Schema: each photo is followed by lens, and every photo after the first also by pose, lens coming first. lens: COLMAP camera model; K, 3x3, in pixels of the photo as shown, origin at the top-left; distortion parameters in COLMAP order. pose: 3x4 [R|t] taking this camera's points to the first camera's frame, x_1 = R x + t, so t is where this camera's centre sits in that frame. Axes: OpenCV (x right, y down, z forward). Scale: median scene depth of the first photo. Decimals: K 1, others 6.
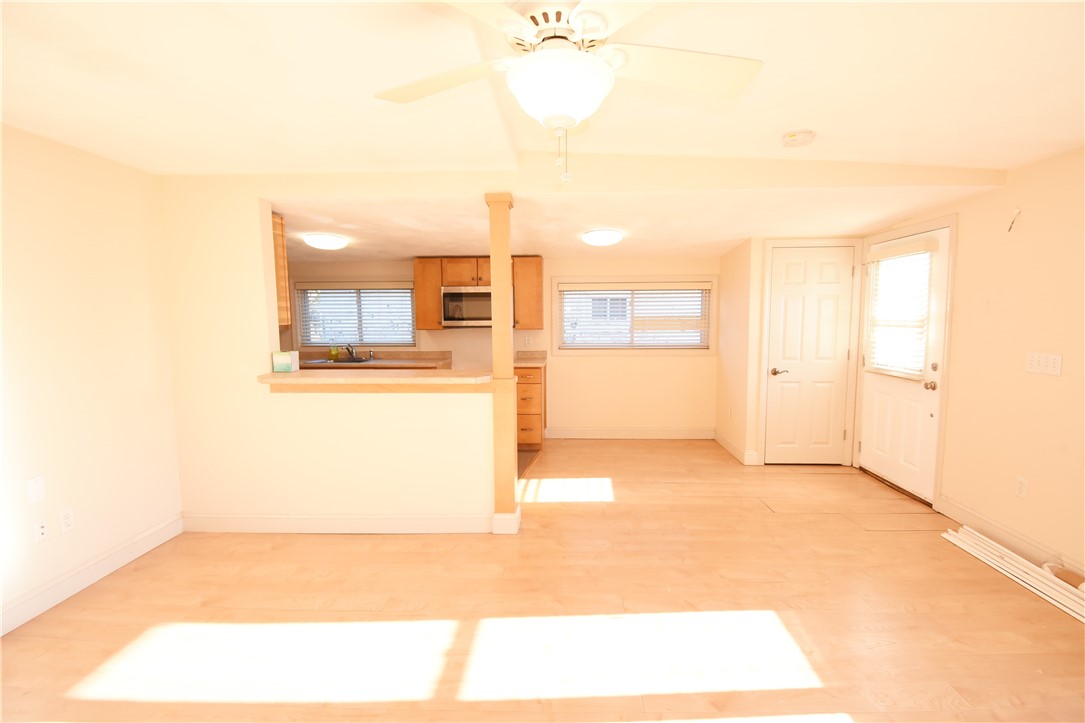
lens RADIAL K [[485.4, 0, 539.4], [0, 485.4, 360.3], [0, 0, 1]] dist [0.027951, -0.027015]
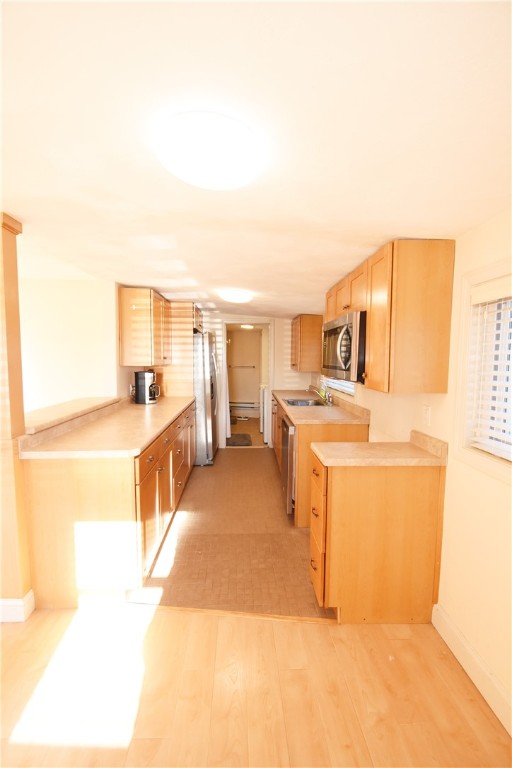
lens RADIAL K [[343.0, 0, 256.2], [0, 343.0, 385.0], [0, 0, 1]] dist [0.027085, -0.026548]
pose [[0.069037, 0.086981, -0.993815, 0.363686], [-0.097983, 0.991966, 0.080013, -0.095341], [0.992791, 0.091854, 0.077005, 0.925585]]
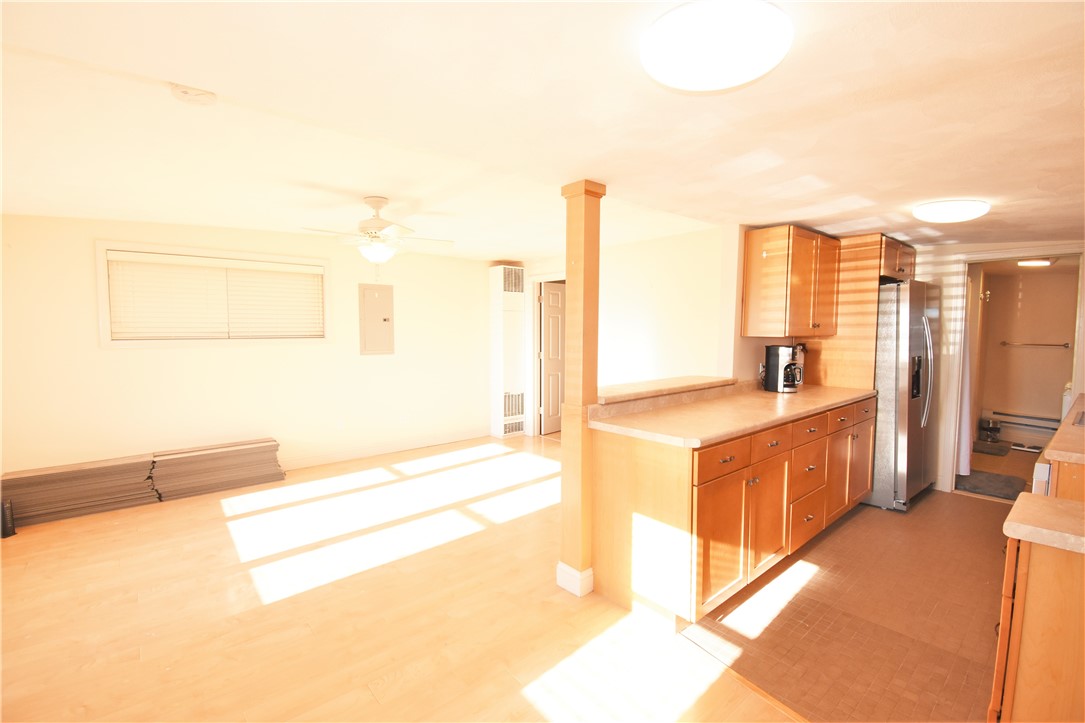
lens RADIAL K [[484.6, 0, 546.9], [0, 484.6, 356.9], [0, 0, 1]] dist [0.027085, -0.026548]
pose [[-0.738732, 0.046101, -0.672421, 0.353718], [-0.056861, 0.989839, 0.130332, -0.099283], [0.671596, 0.134515, -0.728604, 1.050154]]
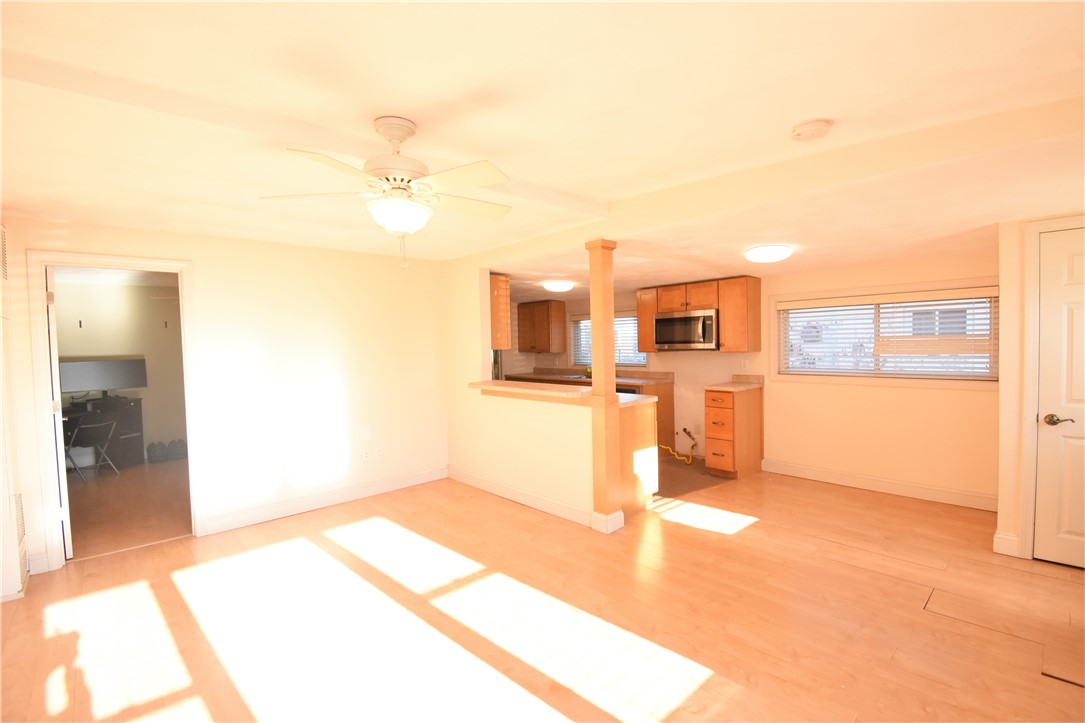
lens RADIAL K [[484.6, 0, 546.9], [0, 484.6, 356.9], [0, 0, 1]] dist [0.027085, -0.026548]
pose [[0.700725, 0.010790, -0.713350, 0.443573], [-0.045054, 0.998559, -0.029153, -0.010377], [0.712008, 0.052567, 0.700201, 0.060424]]
